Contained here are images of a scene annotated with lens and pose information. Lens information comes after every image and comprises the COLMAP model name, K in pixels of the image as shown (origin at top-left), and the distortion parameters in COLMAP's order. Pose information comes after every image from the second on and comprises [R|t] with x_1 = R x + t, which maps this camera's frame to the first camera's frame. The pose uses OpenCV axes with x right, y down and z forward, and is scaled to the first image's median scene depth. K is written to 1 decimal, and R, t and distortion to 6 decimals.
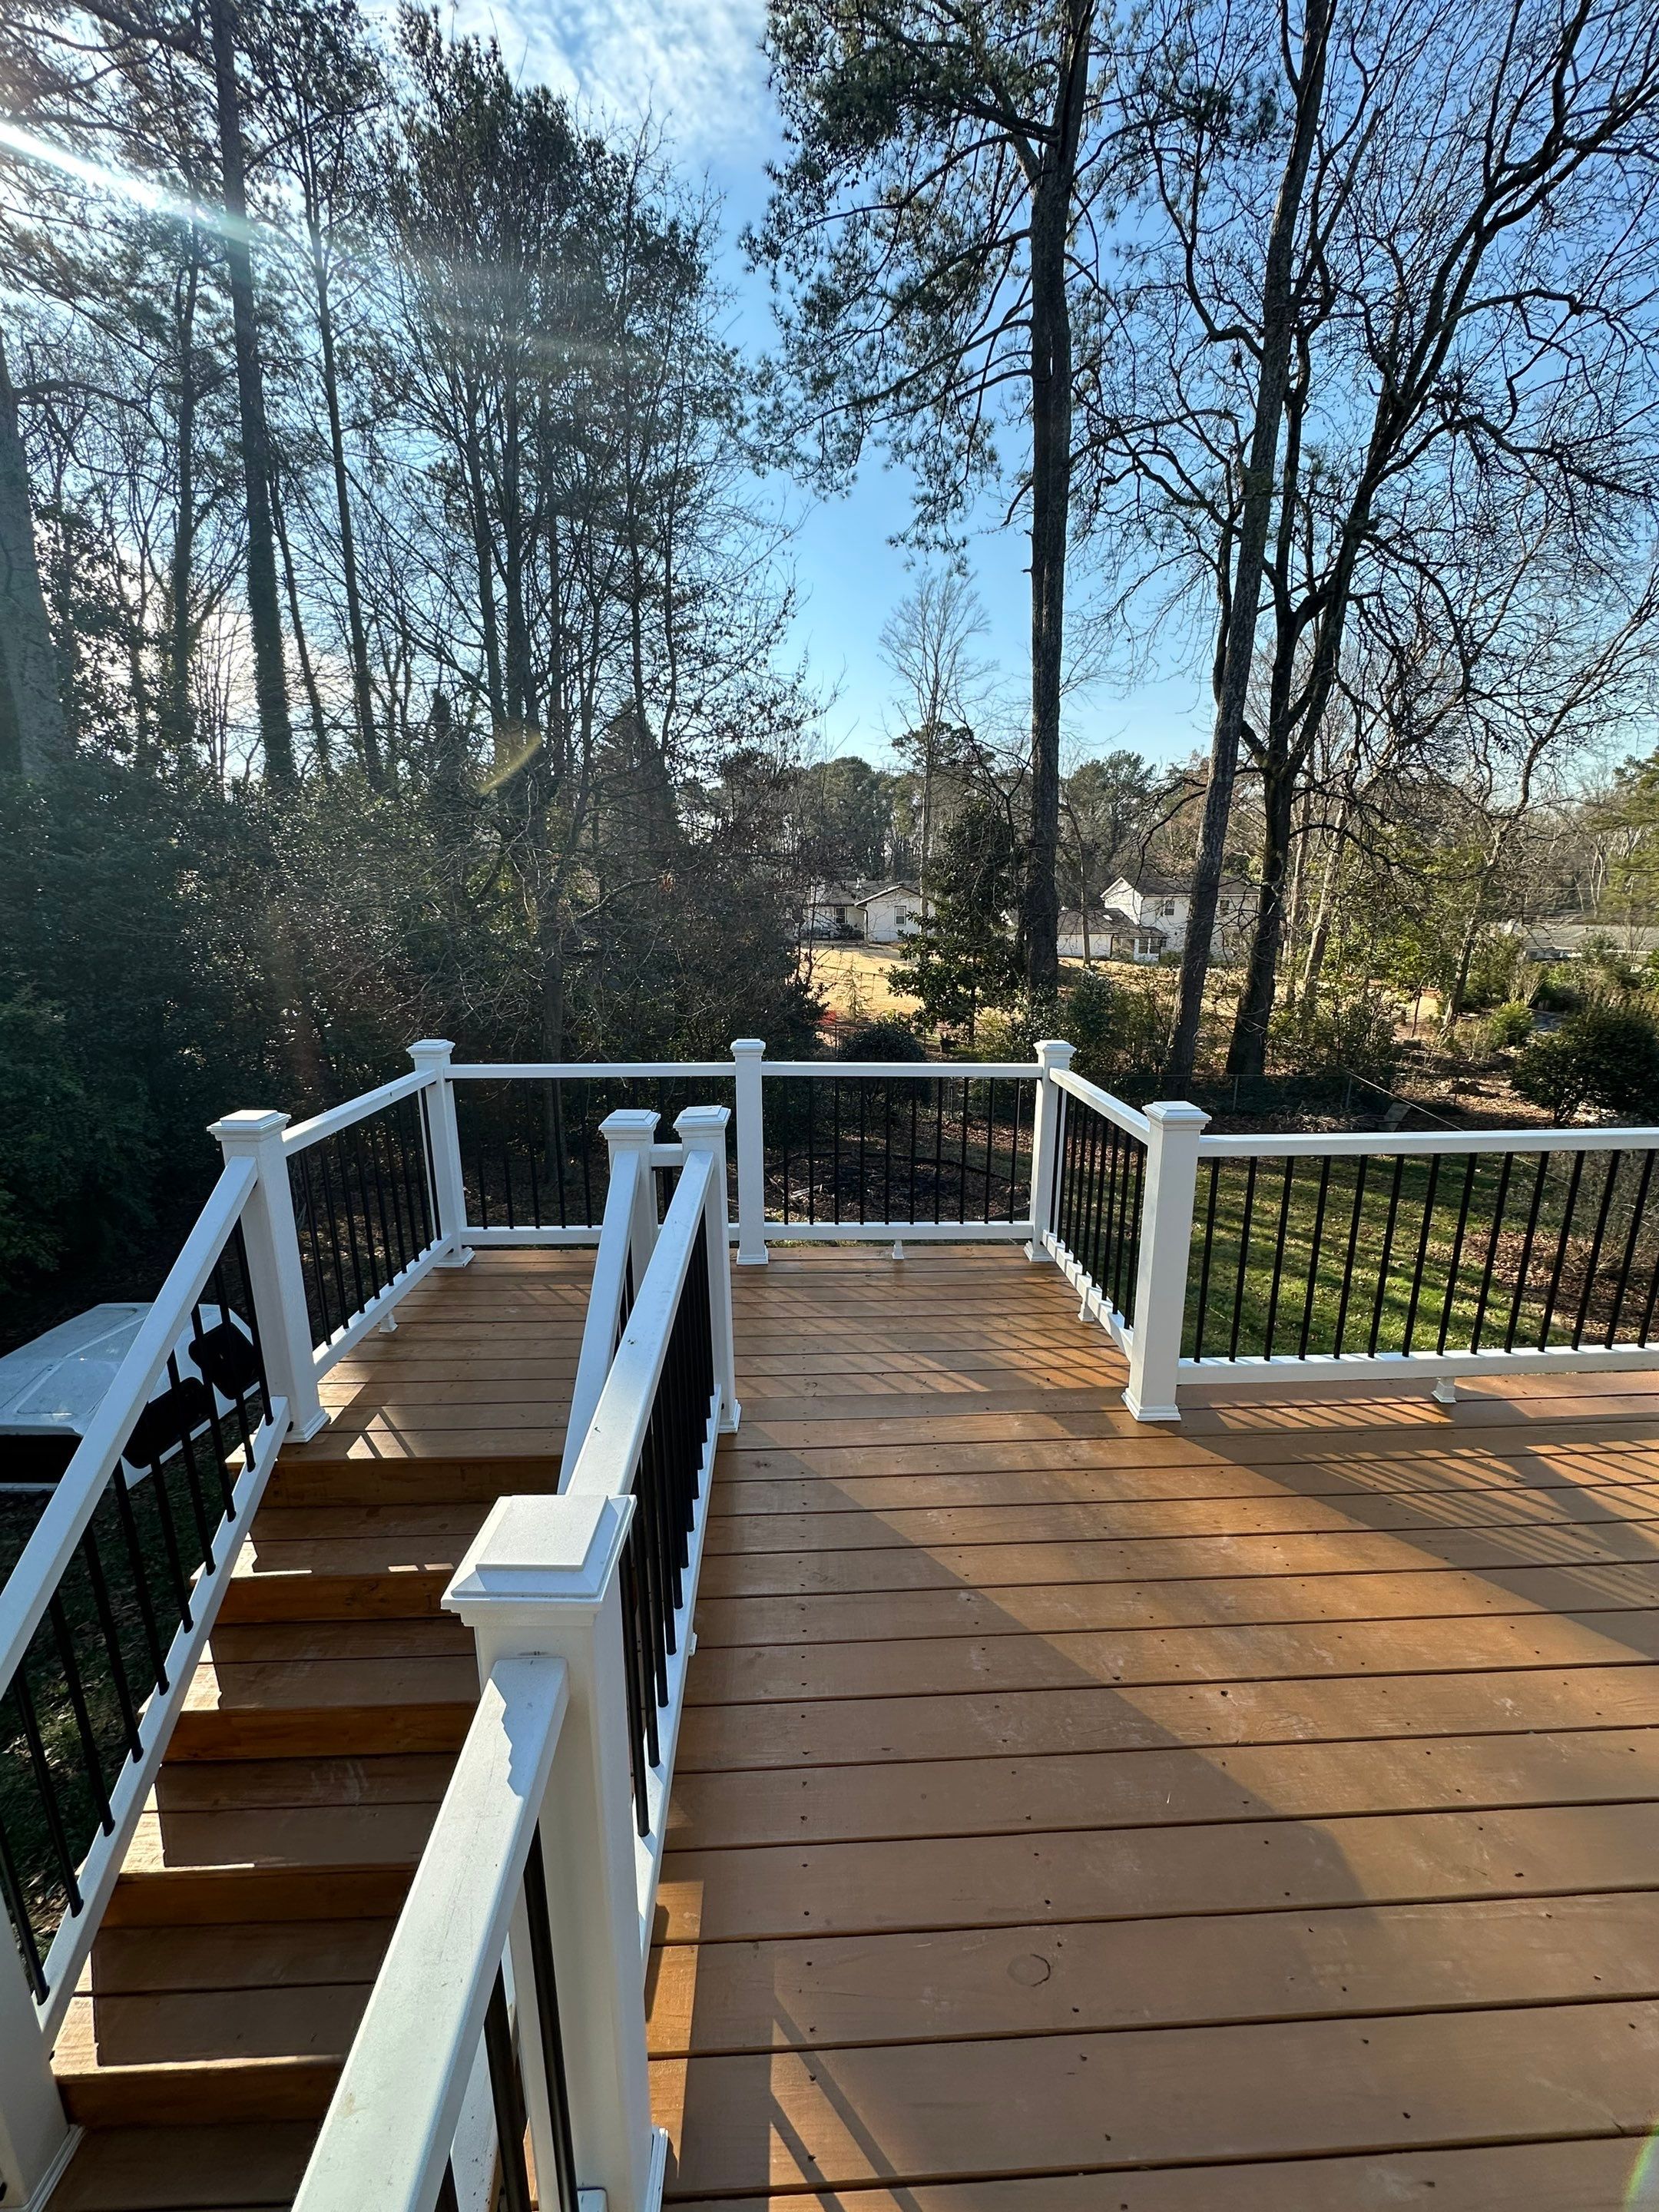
lens RADIAL K [[891.2, 0, 827.3], [0, 891.2, 1109.2], [0, 0, 1]] dist [0.000868, -0.003686]
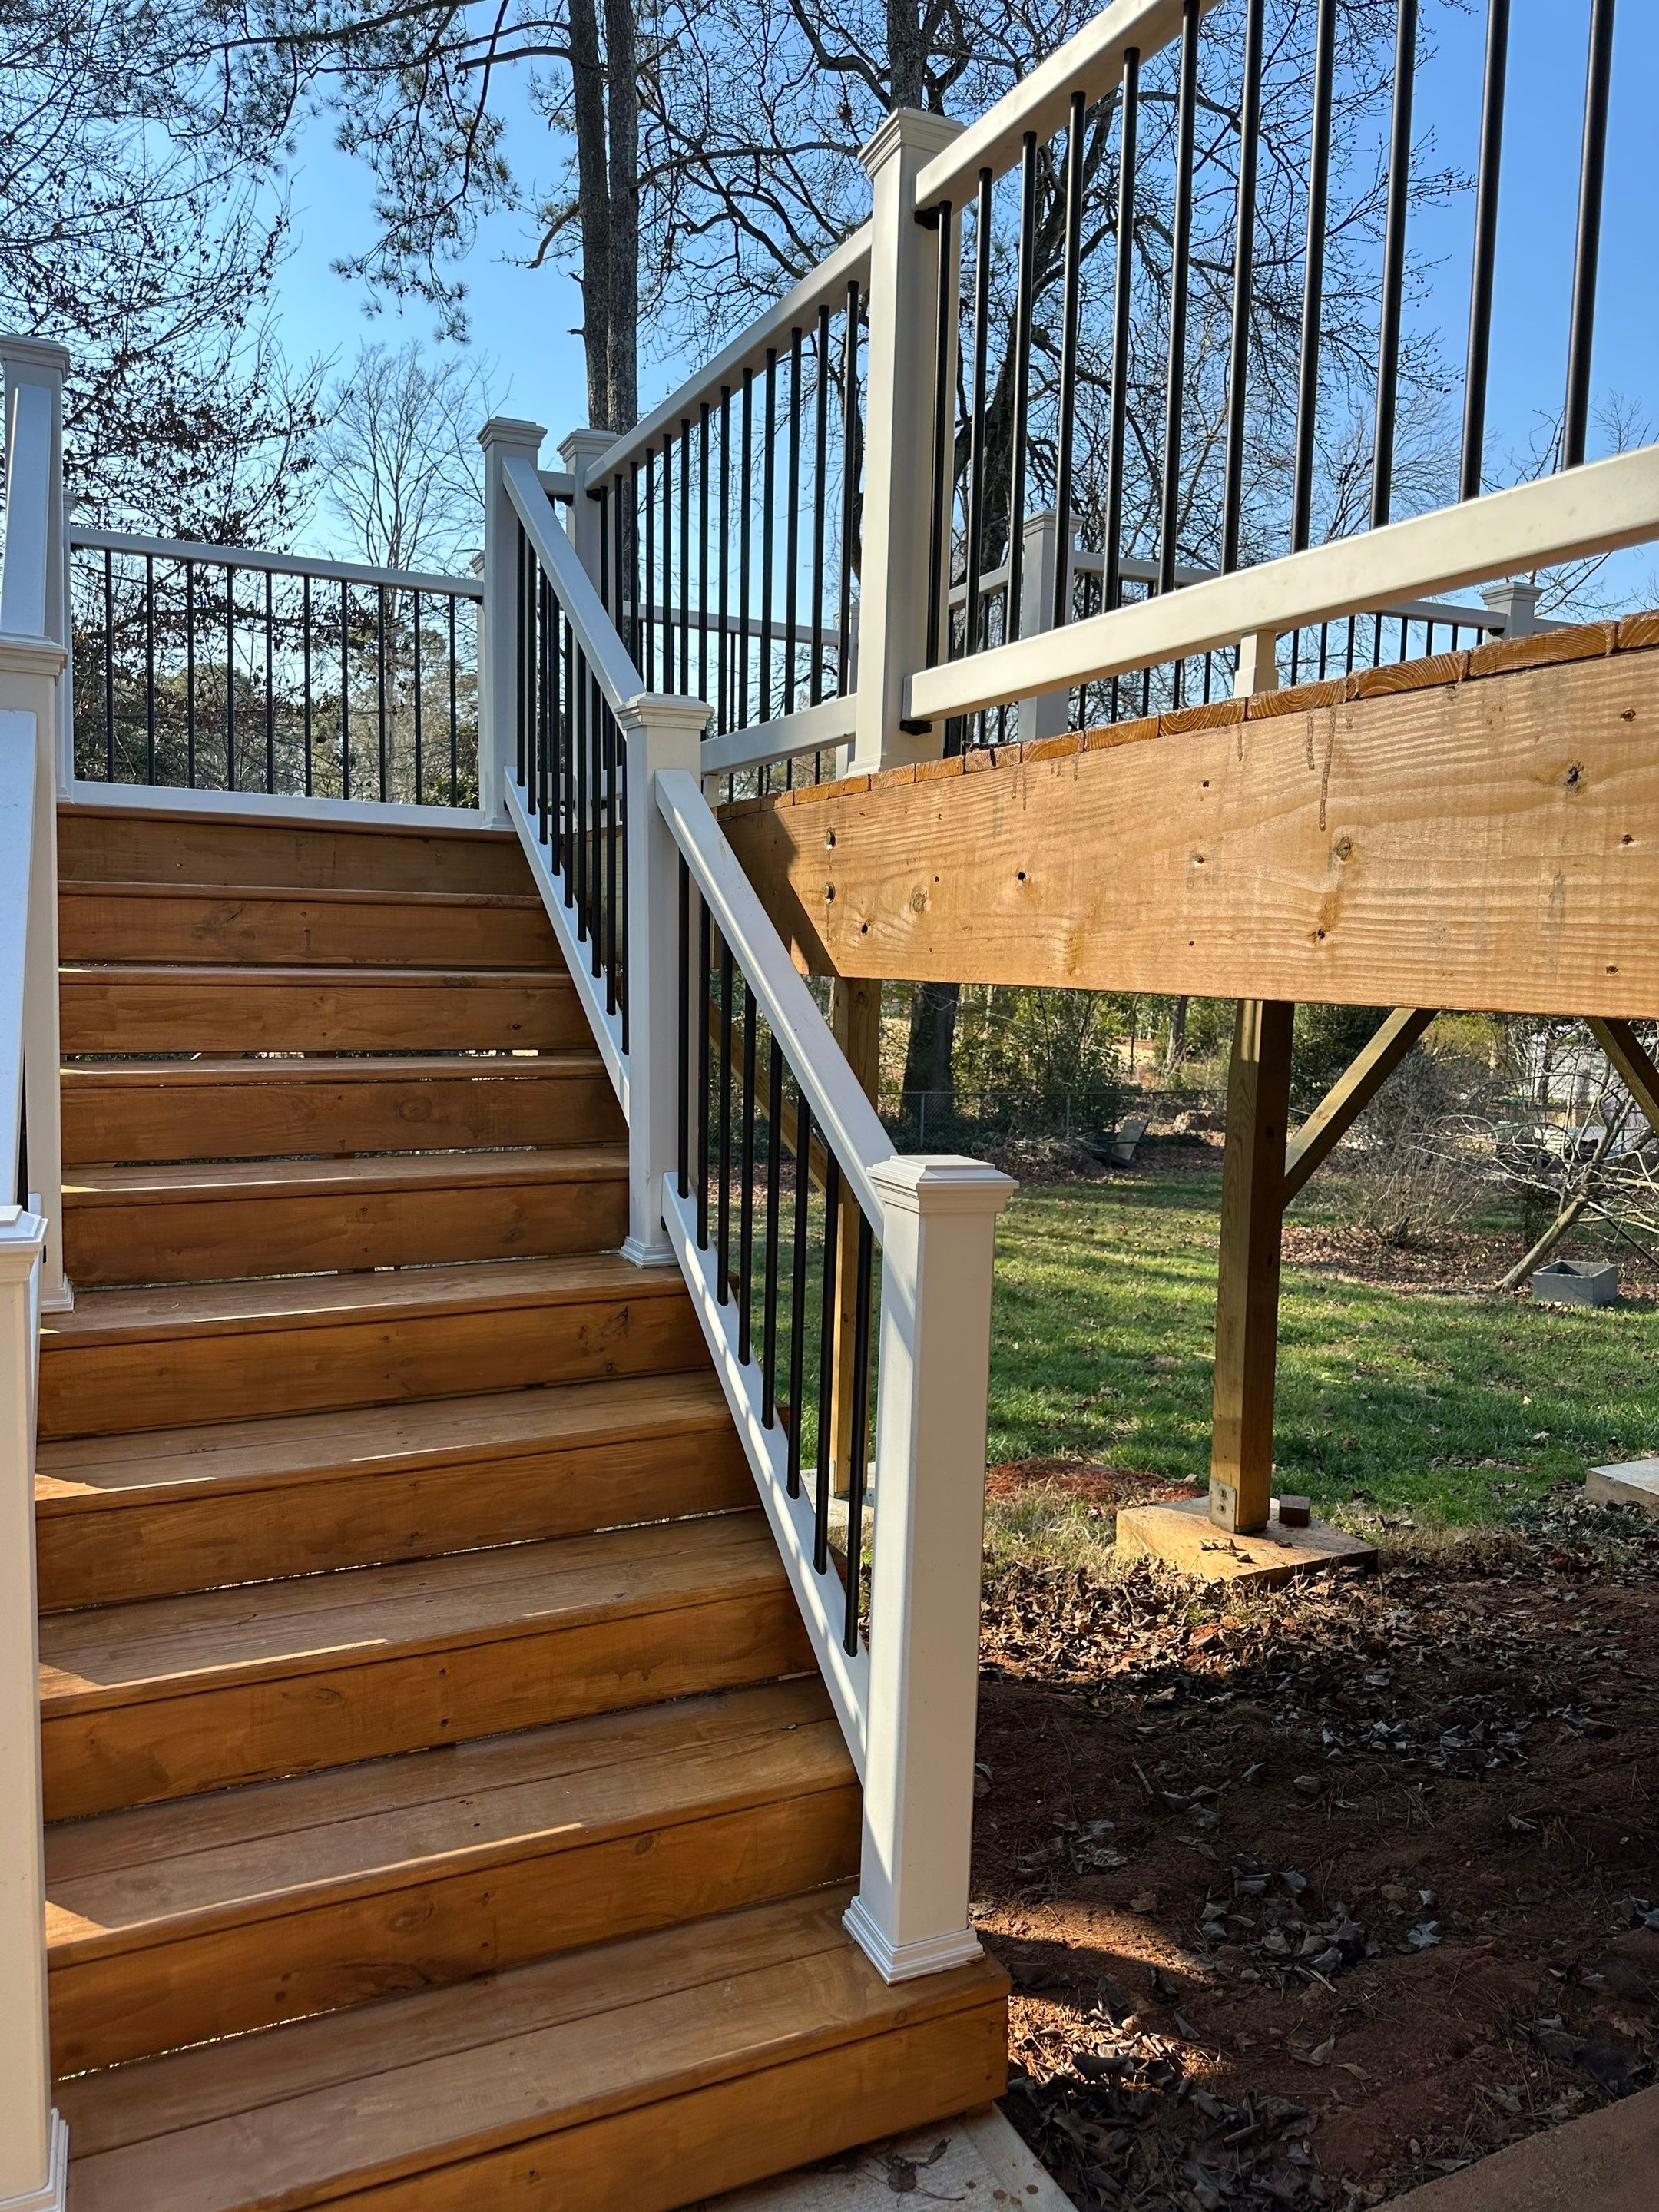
lens RADIAL K [[1566.7, 0, 829.5], [0, 1566.7, 1106.0], [0, 0, 1]] dist [-0.004294, -0.002995]
pose [[0.922166, -0.020205, 0.386267, -0.050597], [0.066970, 0.991893, -0.107998, 0.079740], [-0.380954, 0.125461, 0.916043, -0.041183]]
